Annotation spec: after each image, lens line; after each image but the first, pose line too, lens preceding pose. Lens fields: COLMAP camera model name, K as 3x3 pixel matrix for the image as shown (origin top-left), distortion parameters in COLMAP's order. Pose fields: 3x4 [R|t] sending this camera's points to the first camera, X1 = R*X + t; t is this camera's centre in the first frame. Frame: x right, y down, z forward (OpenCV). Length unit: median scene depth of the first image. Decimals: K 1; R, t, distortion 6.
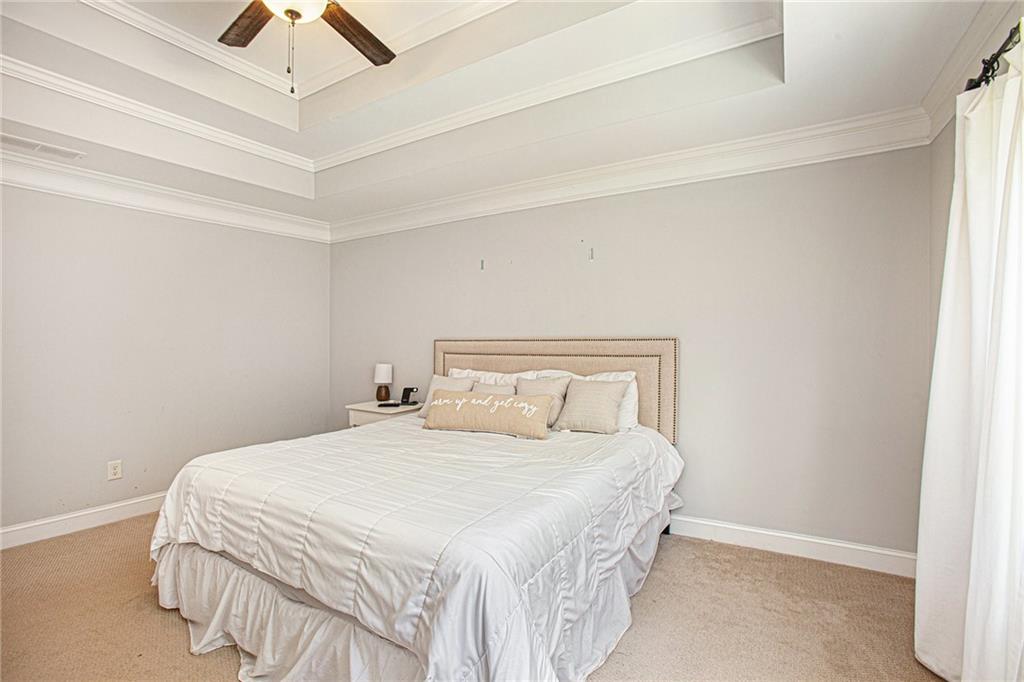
lens RADIAL K [[479.5, 0, 512.3], [0, 479.5, 335.9], [0, 0, 1]] dist [-0.056704, 0.000332]
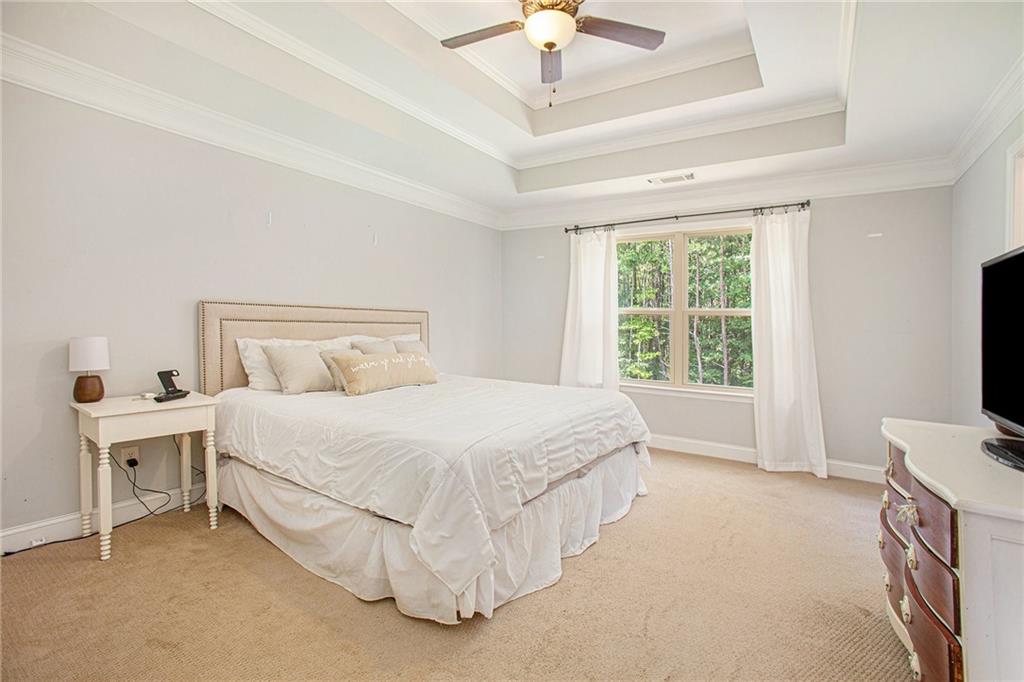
lens RADIAL K [[479.5, 0, 512.3], [0, 479.5, 335.9], [0, 0, 1]] dist [-0.056704, 0.000332]
pose [[0.017785, -0.011977, 0.999770, -1.243439], [-0.022246, 0.999676, 0.012372, 0.060827], [-0.999594, -0.022461, 0.017513, 0.745185]]
